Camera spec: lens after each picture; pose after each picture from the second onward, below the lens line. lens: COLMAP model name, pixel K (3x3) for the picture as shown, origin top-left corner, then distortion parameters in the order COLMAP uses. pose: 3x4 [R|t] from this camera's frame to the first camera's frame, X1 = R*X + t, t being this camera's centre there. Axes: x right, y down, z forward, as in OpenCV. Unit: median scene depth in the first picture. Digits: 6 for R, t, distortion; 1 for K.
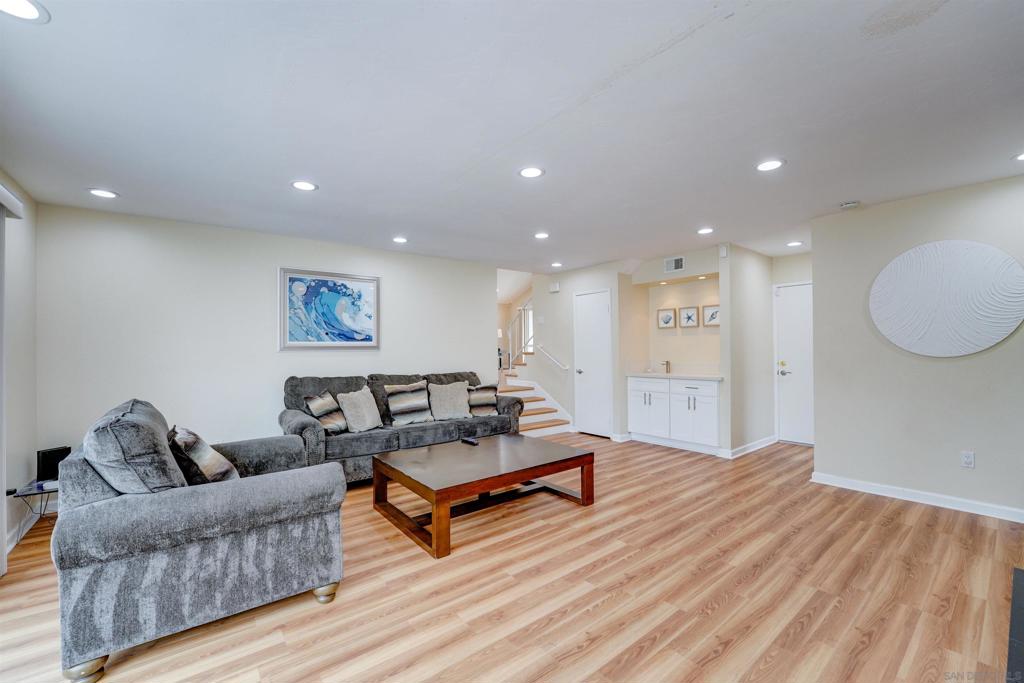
lens RADIAL K [[418.1, 0, 511.7], [0, 418.1, 343.7], [0, 0, 1]] dist [-0.025472, 0.000772]
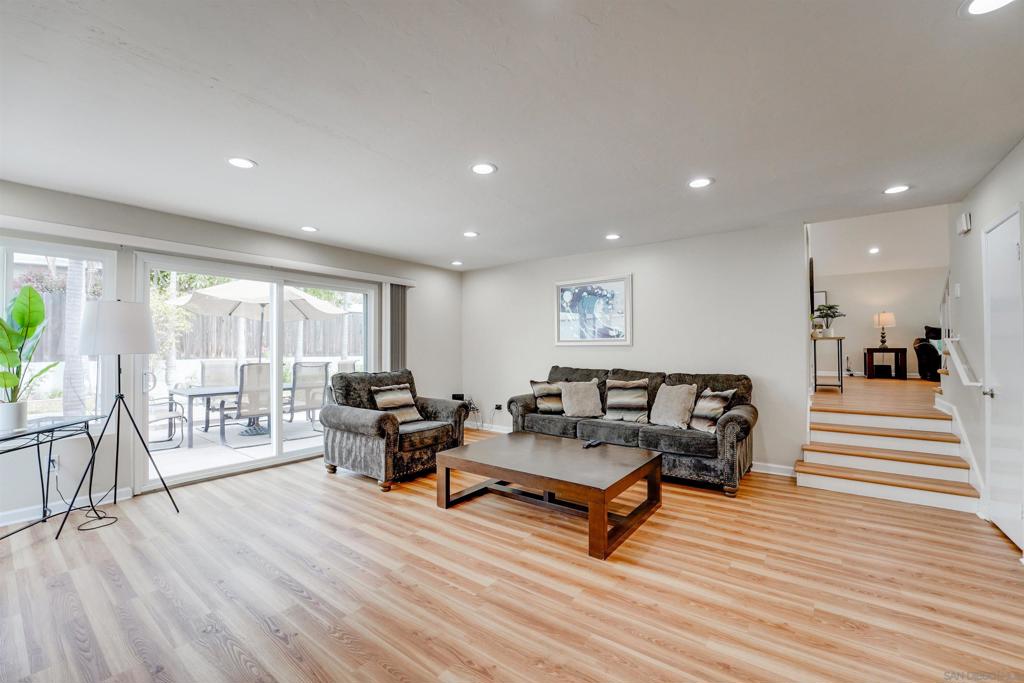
lens RADIAL K [[415.2, 0, 513.0], [0, 415.2, 344.4], [0, 0, 1]] dist [-0.024282, 0.000094]
pose [[0.256237, 0.000094, -0.966614, 0.888798], [0.014212, 0.999892, 0.003864, 0.005997], [0.966509, -0.014728, 0.256208, 0.705490]]
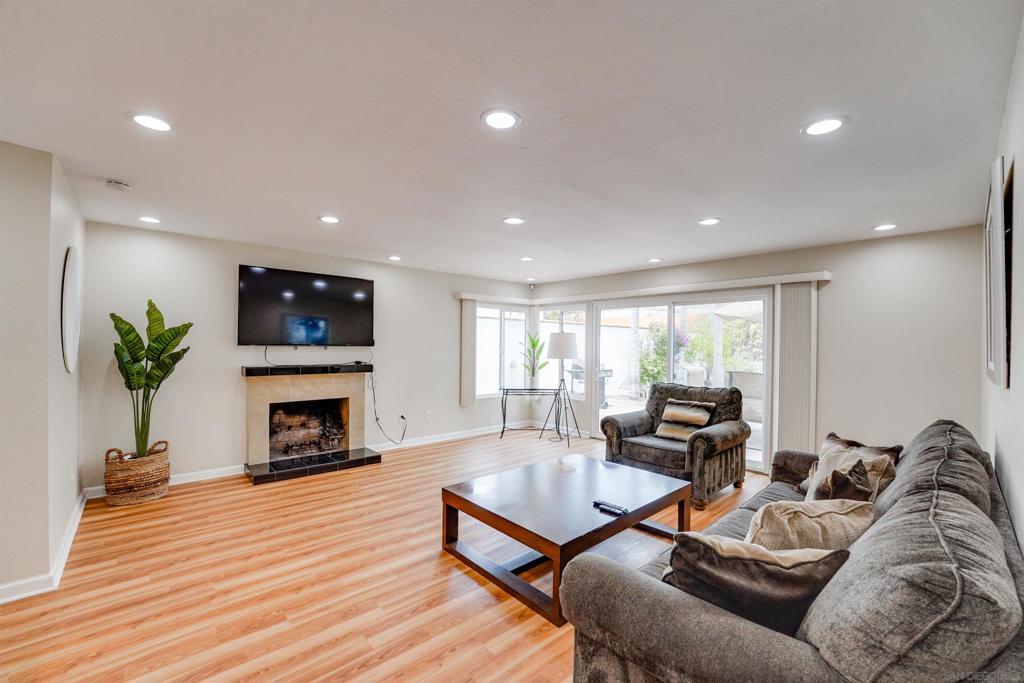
lens RADIAL K [[418.1, 0, 511.7], [0, 418.1, 343.7], [0, 0, 1]] dist [-0.025472, 0.000772]
pose [[-0.997800, -0.003710, -0.066187, 0.117699], [-0.002866, 0.999913, -0.012848, -0.023489], [0.066229, -0.012630, -0.997725, 1.955877]]
